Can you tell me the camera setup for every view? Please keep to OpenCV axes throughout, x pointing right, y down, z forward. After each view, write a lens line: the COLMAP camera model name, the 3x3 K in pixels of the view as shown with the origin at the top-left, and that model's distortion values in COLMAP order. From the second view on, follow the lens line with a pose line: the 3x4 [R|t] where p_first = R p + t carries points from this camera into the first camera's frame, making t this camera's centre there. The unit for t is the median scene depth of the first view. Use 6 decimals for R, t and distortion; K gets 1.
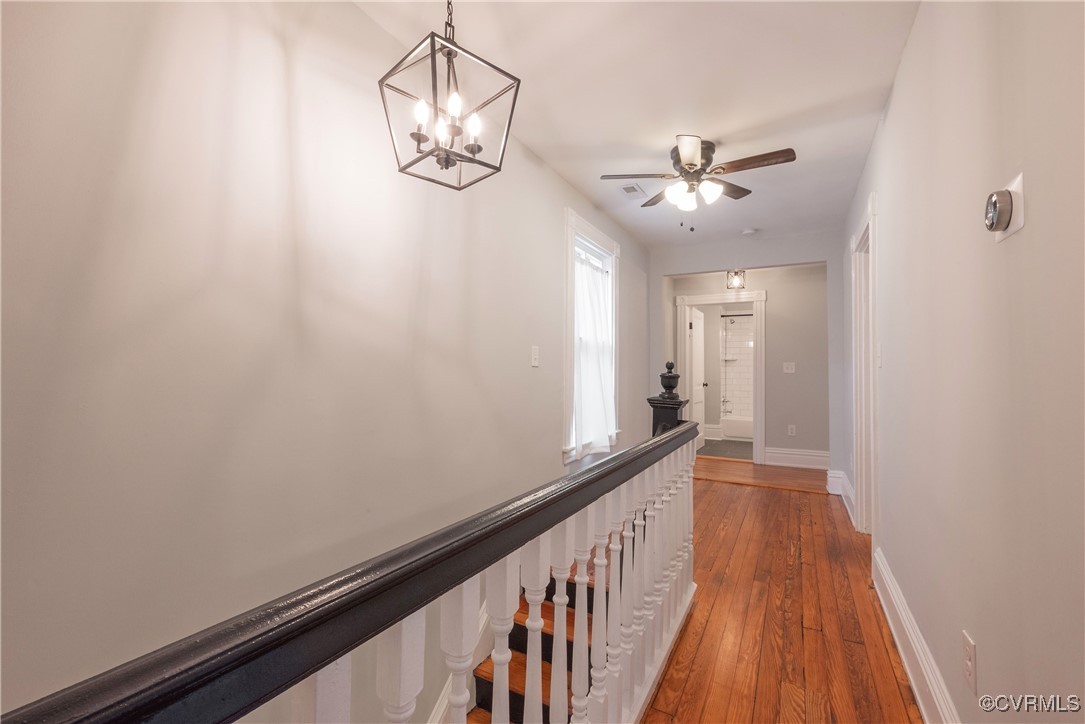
lens RADIAL K [[460.9, 0, 542.5], [0, 460.9, 362.0], [0, 0, 1]] dist [-0.001055, -0.000044]
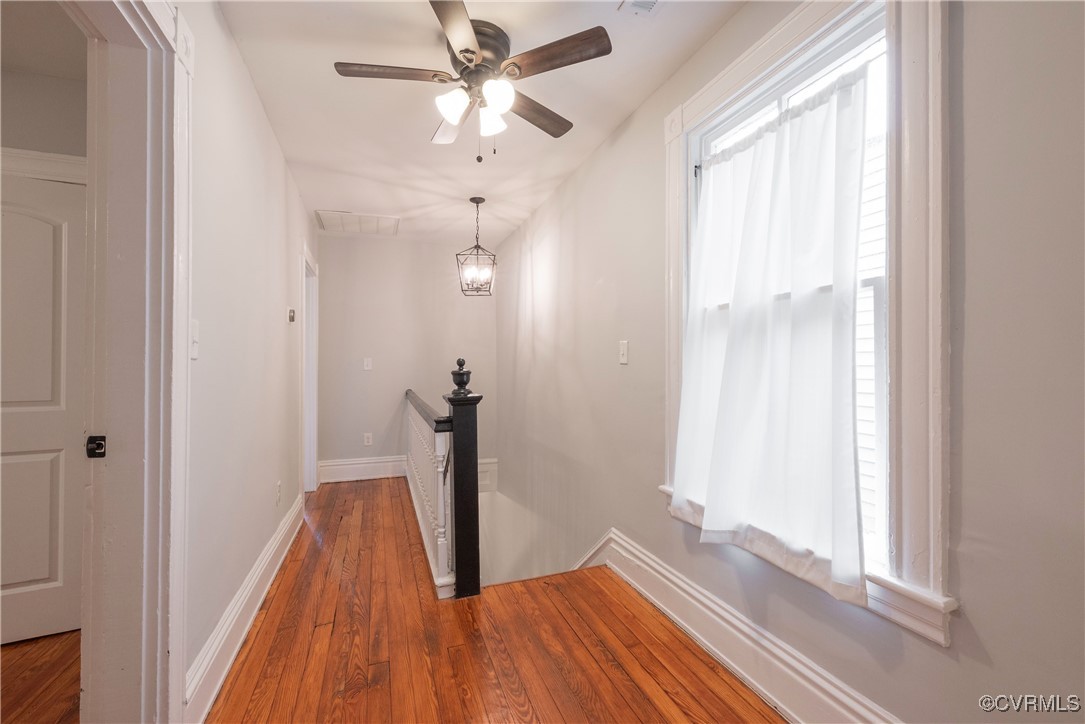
lens RADIAL K [[460.9, 0, 542.5], [0, 460.9, 362.0], [0, 0, 1]] dist [-0.001055, -0.000044]
pose [[-0.661822, -0.011950, -0.749566, 0.919582], [0.010409, 0.999630, -0.025127, 0.034017], [0.749589, -0.024432, -0.661453, 1.815040]]
